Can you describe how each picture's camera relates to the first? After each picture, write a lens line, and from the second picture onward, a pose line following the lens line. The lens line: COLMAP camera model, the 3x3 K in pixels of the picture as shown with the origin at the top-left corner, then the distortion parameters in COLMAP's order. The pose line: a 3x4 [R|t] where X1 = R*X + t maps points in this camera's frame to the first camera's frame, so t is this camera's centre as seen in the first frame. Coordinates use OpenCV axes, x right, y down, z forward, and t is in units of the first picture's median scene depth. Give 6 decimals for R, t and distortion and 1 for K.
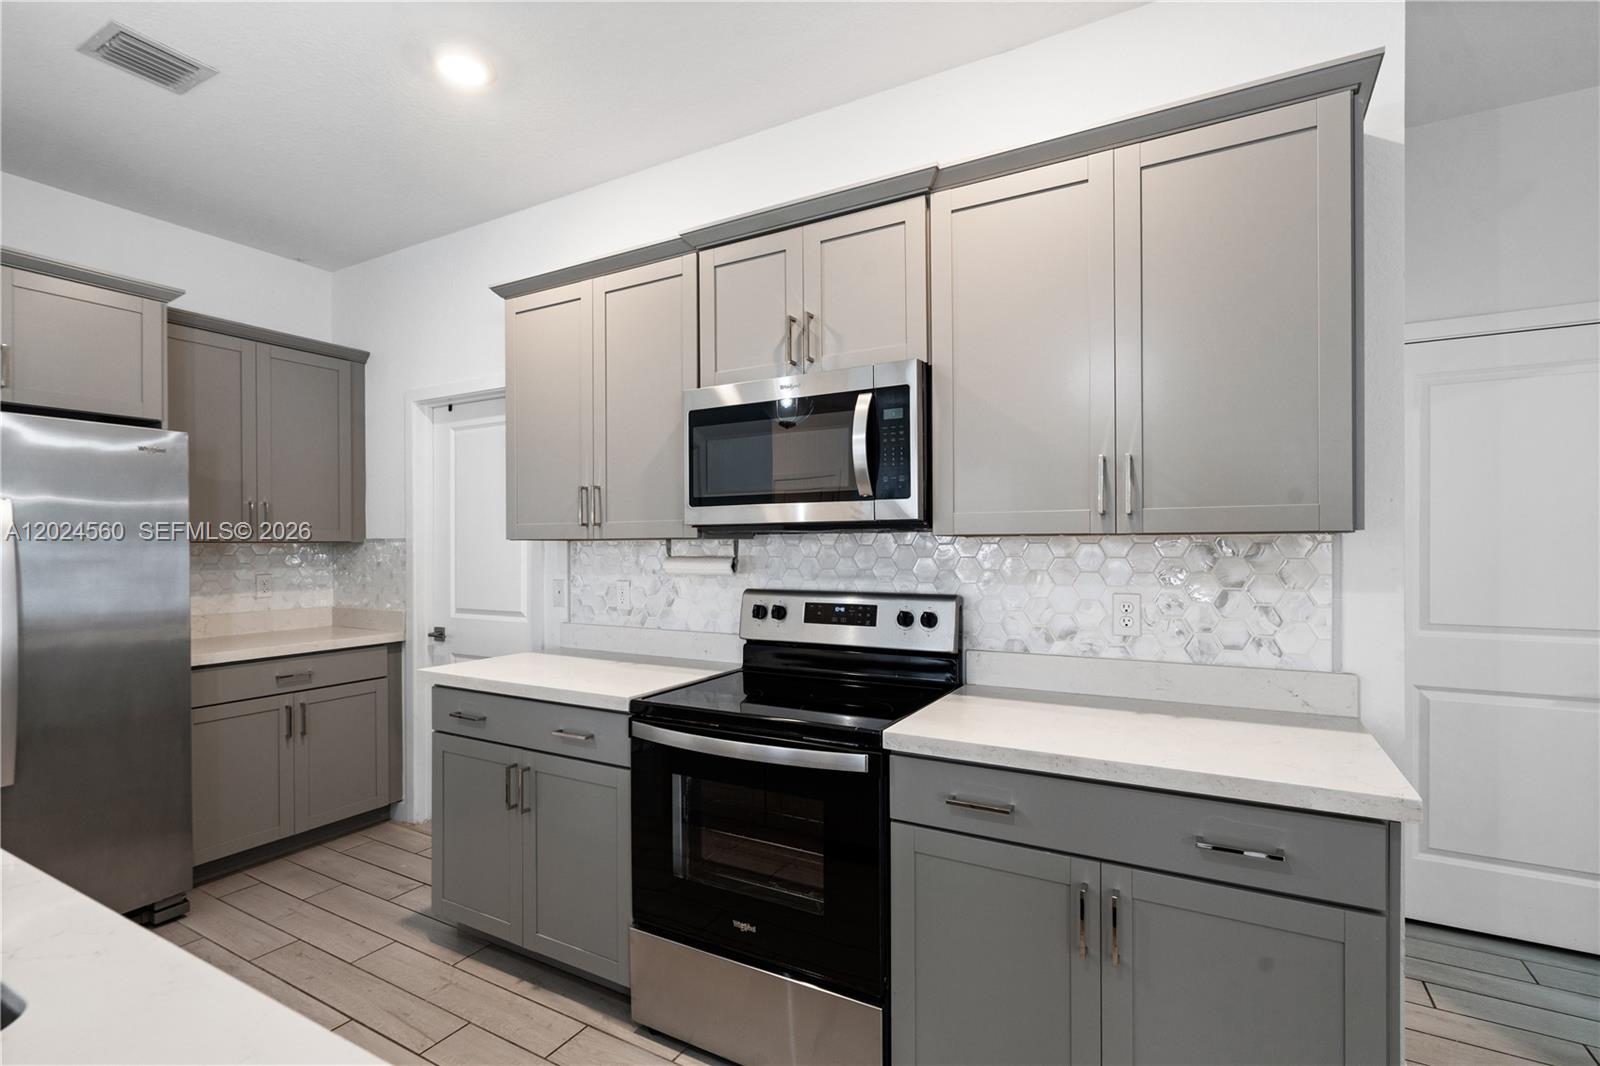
lens RADIAL K [[736.6, 0, 802.0], [0, 736.6, 541.0], [0, 0, 1]] dist [0.001774, 0.001320]
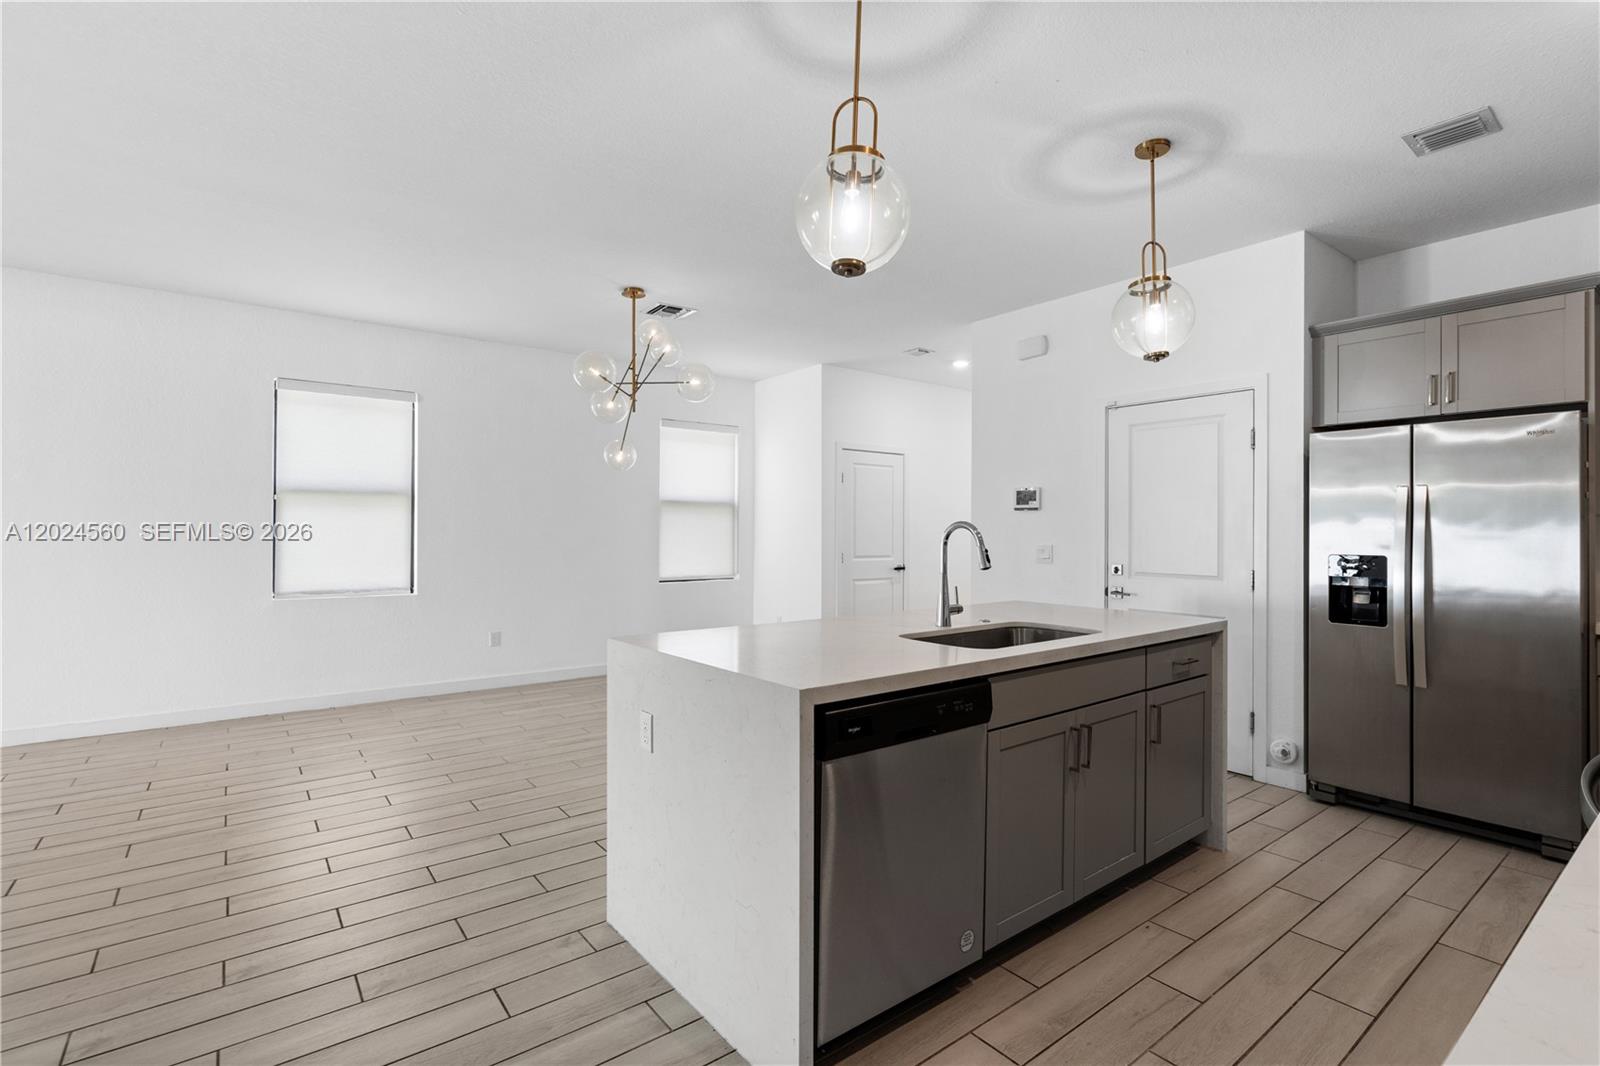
lens RADIAL K [[736.6, 0, 808.2], [0, 736.6, 528.1], [0, 0, 1]] dist [0.001774, 0.001320]
pose [[-0.383290, 0.000119, -0.923628, 0.543865], [0.000257, 1.000000, 0.000022, 0.020988], [0.923628, -0.000229, -0.383290, 0.356504]]
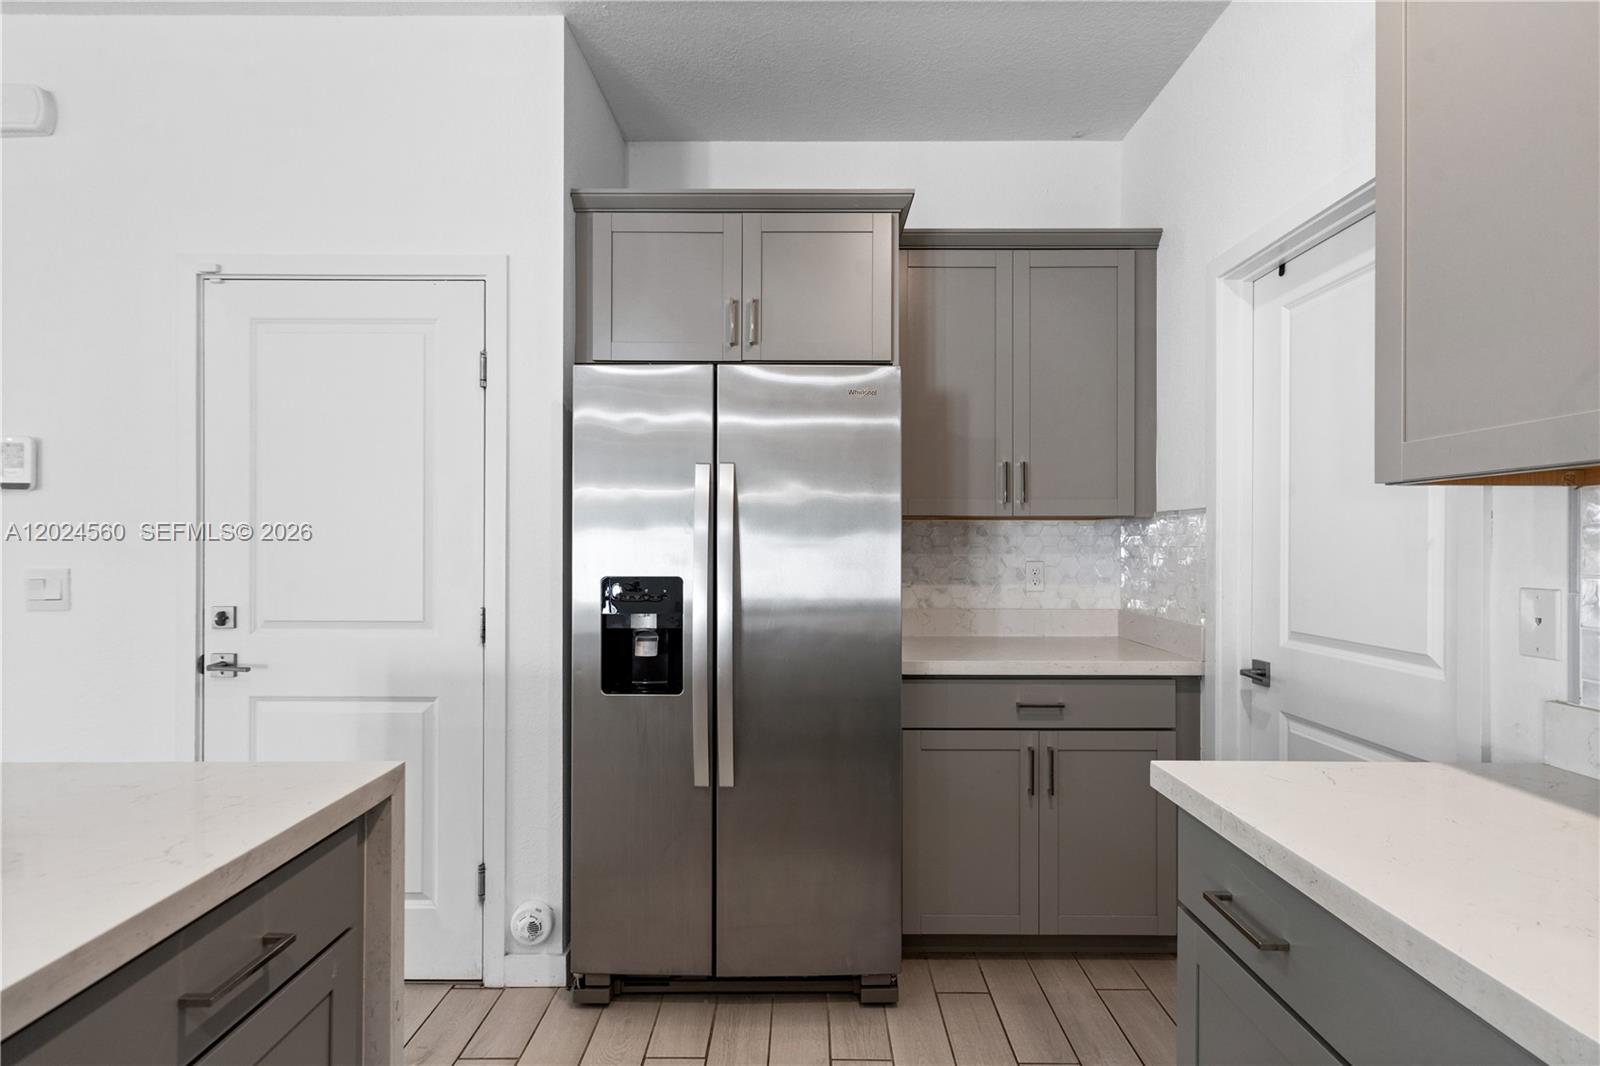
lens RADIAL K [[788.5, 0, 800.4], [0, 788.5, 542.3], [0, 0, 1]] dist [0.000700, 0.000687]
pose [[0.487619, 0.002765, -0.873052, -0.164843], [-0.001472, 0.999996, 0.002345, 0.029975], [0.873055, 0.000142, 0.487621, 0.482794]]
